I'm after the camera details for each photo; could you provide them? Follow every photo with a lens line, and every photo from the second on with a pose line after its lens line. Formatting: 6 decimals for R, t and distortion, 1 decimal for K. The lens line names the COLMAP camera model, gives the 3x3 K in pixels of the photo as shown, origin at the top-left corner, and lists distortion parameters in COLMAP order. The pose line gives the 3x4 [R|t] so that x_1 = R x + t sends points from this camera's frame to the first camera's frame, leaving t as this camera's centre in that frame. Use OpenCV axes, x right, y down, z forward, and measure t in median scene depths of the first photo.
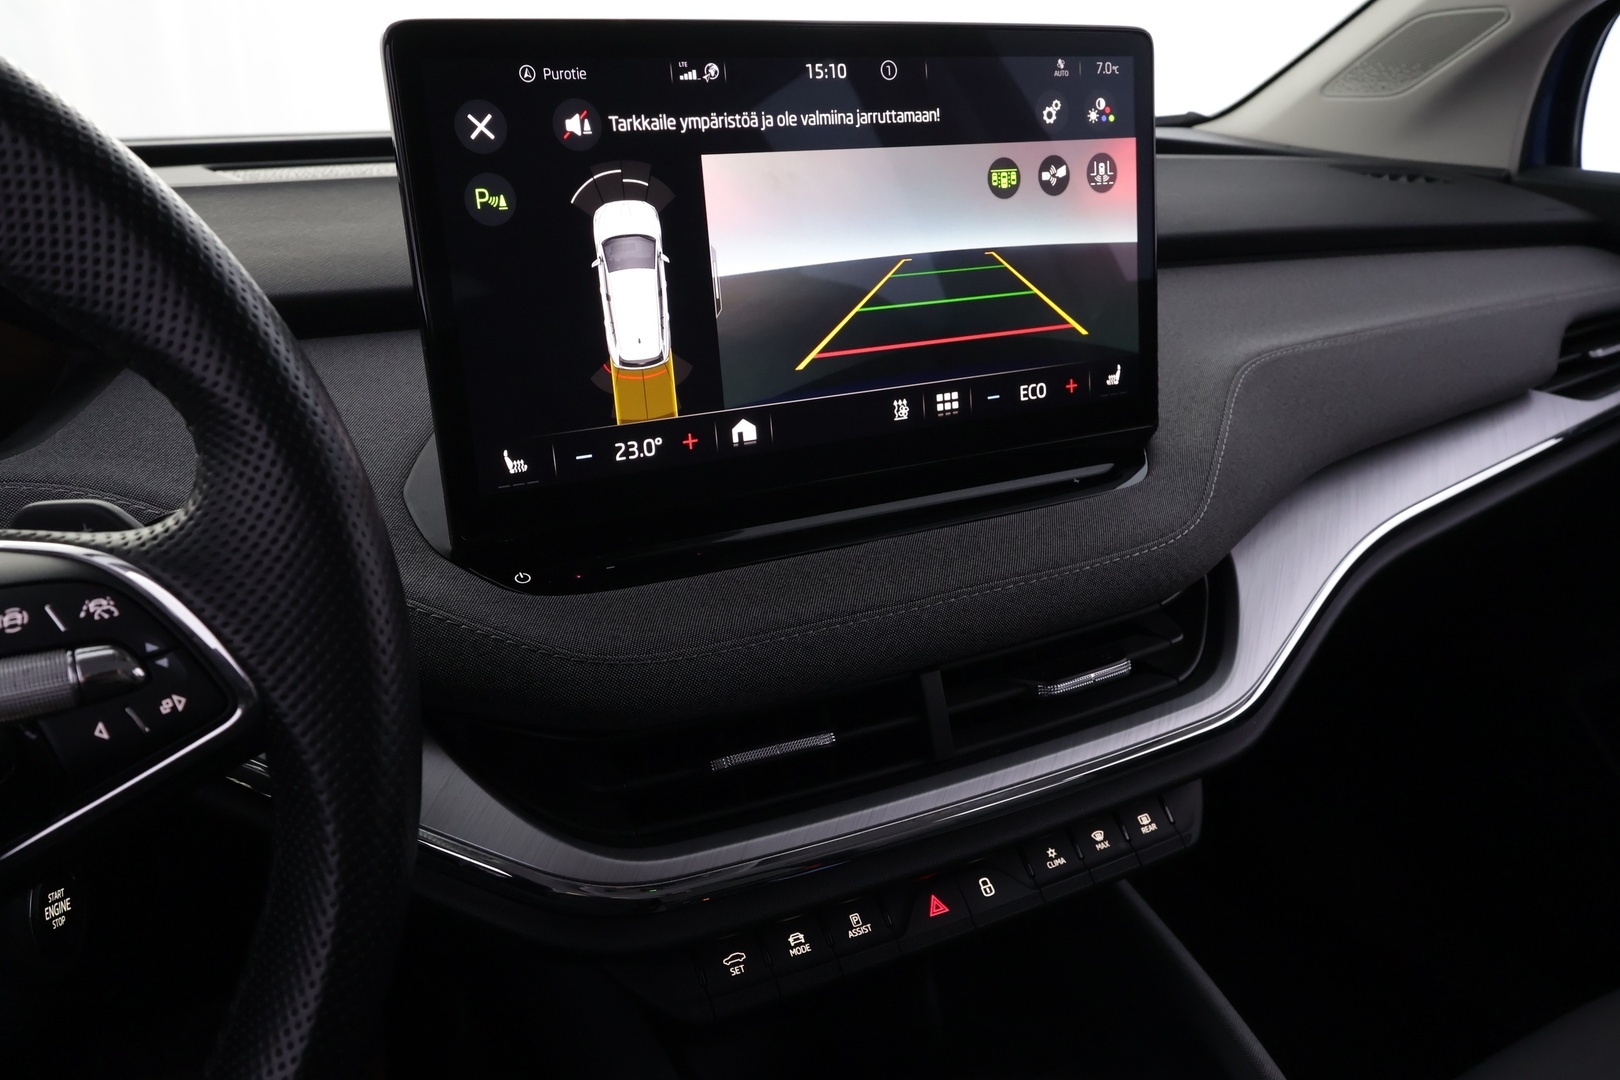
lens RADIAL K [[1362.4, 0, 810.9], [0, 1362.4, 538.3], [0, 0, 1]] dist [0.001860, 0.006004]
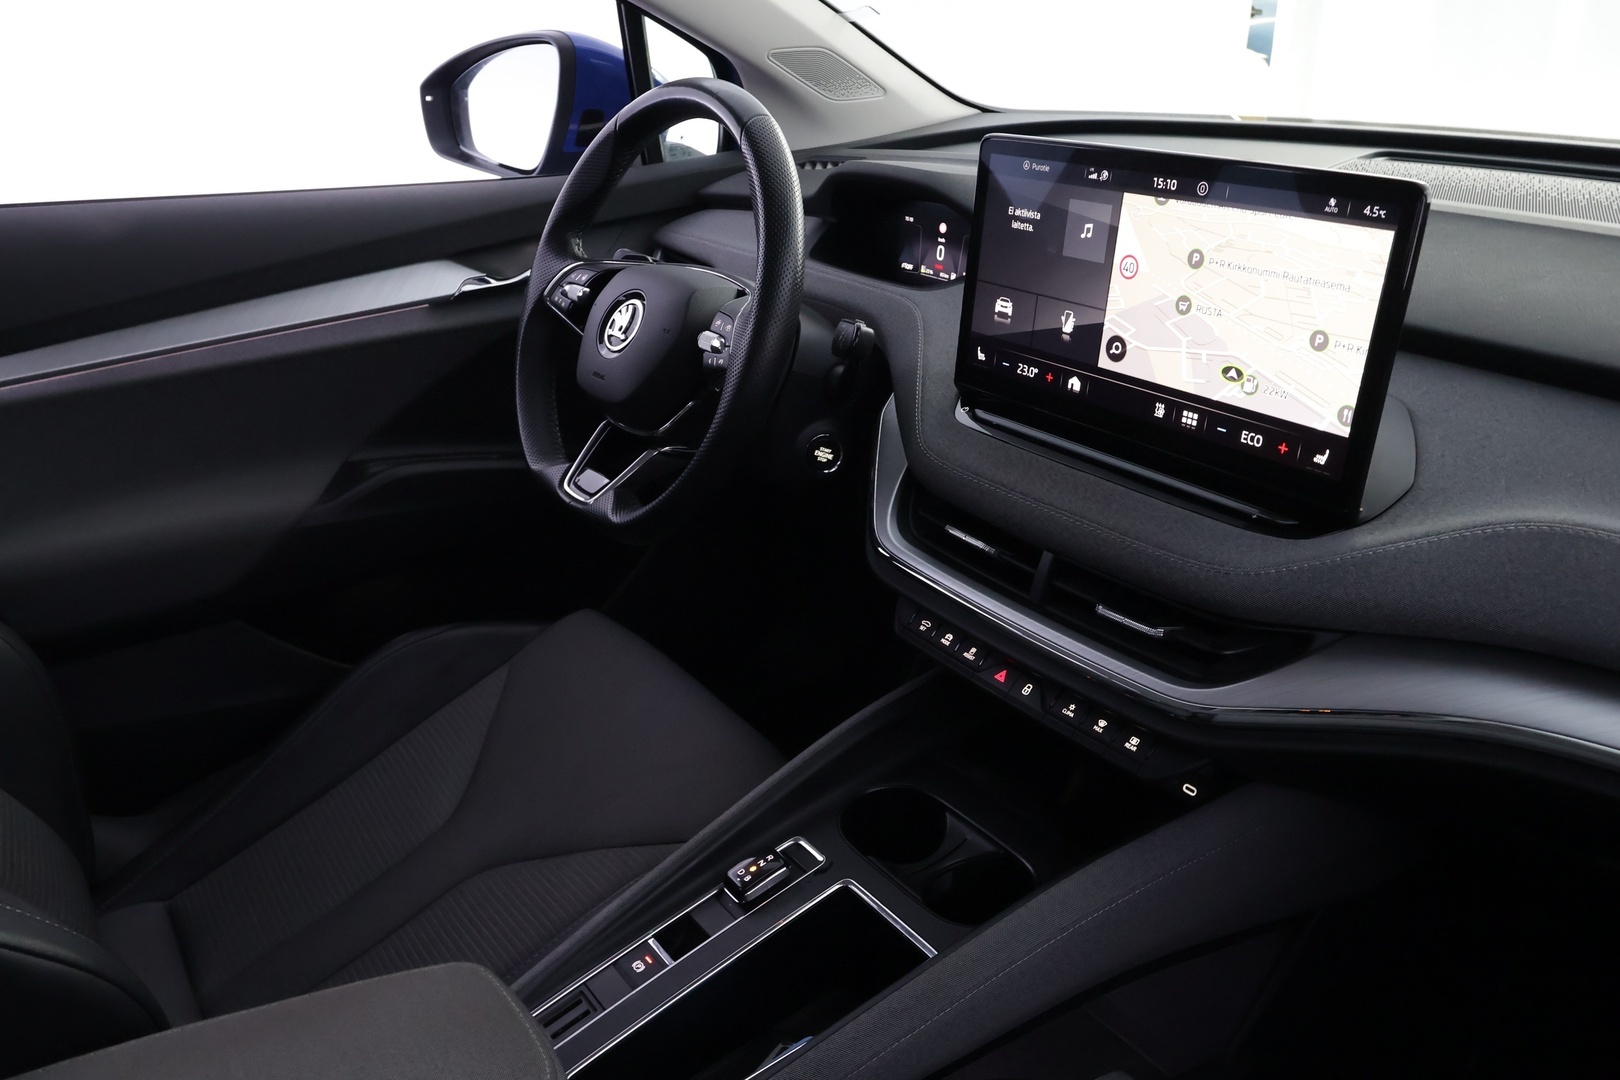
lens RADIAL K [[1362.4, 0, 810.2], [0, 1362.4, 540.9], [0, 0, 1]] dist [0.001860, 0.006004]
pose [[0.090001, 0.393139, -0.915064, 1.537628], [-0.296159, 0.887794, 0.352294, -0.401392], [0.950889, 0.239297, 0.196334, 0.395459]]
